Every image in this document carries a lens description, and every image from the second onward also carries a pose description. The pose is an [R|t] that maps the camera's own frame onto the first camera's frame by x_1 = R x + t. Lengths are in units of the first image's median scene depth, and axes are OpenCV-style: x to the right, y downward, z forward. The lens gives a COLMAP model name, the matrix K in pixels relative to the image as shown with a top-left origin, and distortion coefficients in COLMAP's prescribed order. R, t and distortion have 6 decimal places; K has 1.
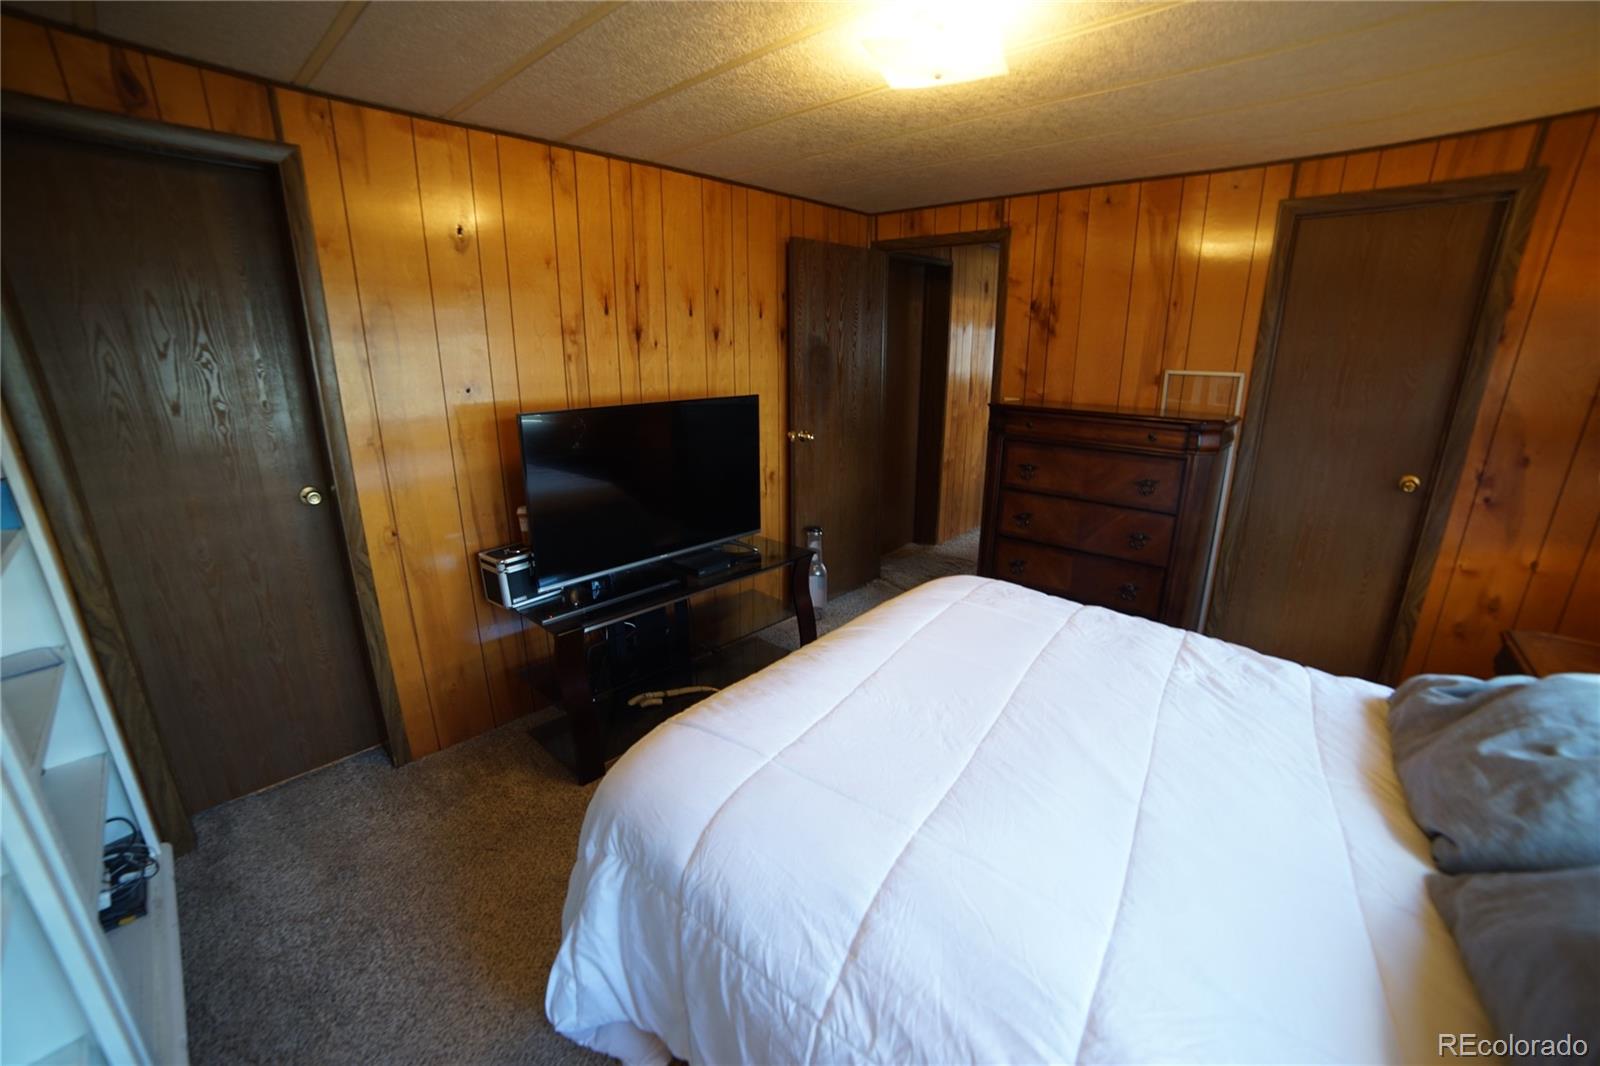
lens RADIAL K [[653.3, 0, 803.6], [0, 653.3, 538.2], [0, 0, 1]] dist [-0.111253, 0.039709]
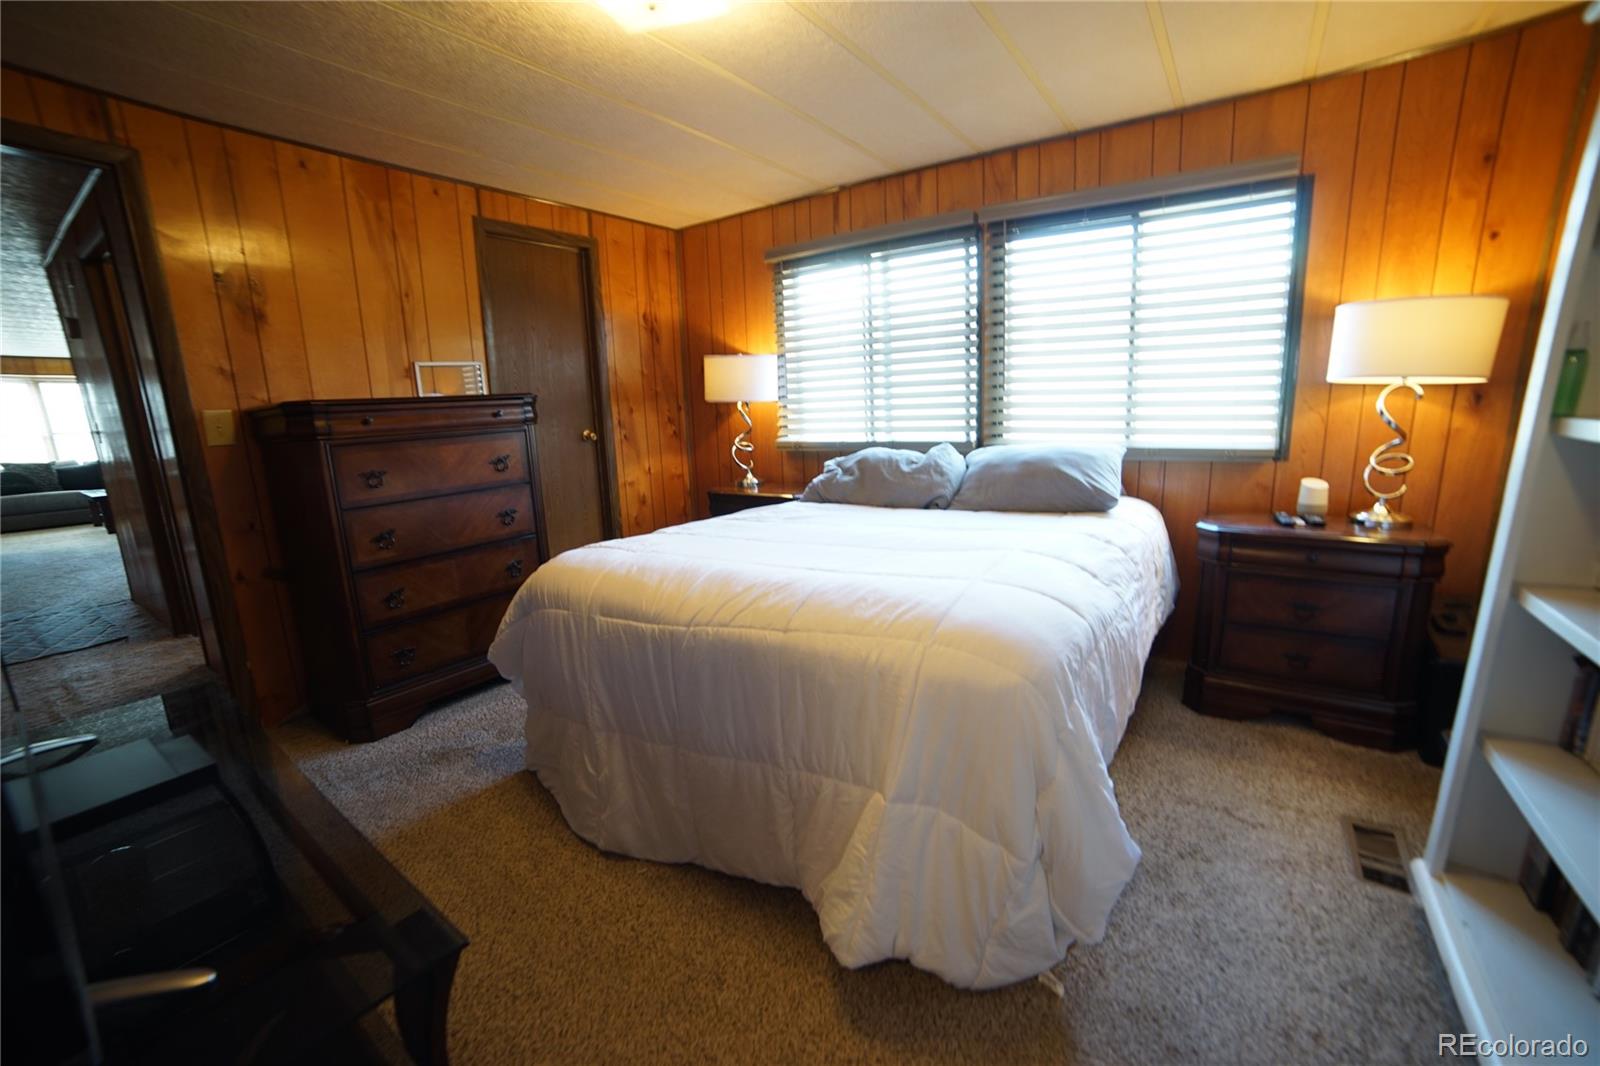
lens RADIAL K [[653.3, 0, 803.6], [0, 653.3, 538.2], [0, 0, 1]] dist [-0.111253, 0.039709]
pose [[-0.126915, -0.200628, 0.971412, -0.589557], [0.316017, 0.920121, 0.231323, -0.056414], [-0.940226, 0.336341, -0.053375, 0.670461]]
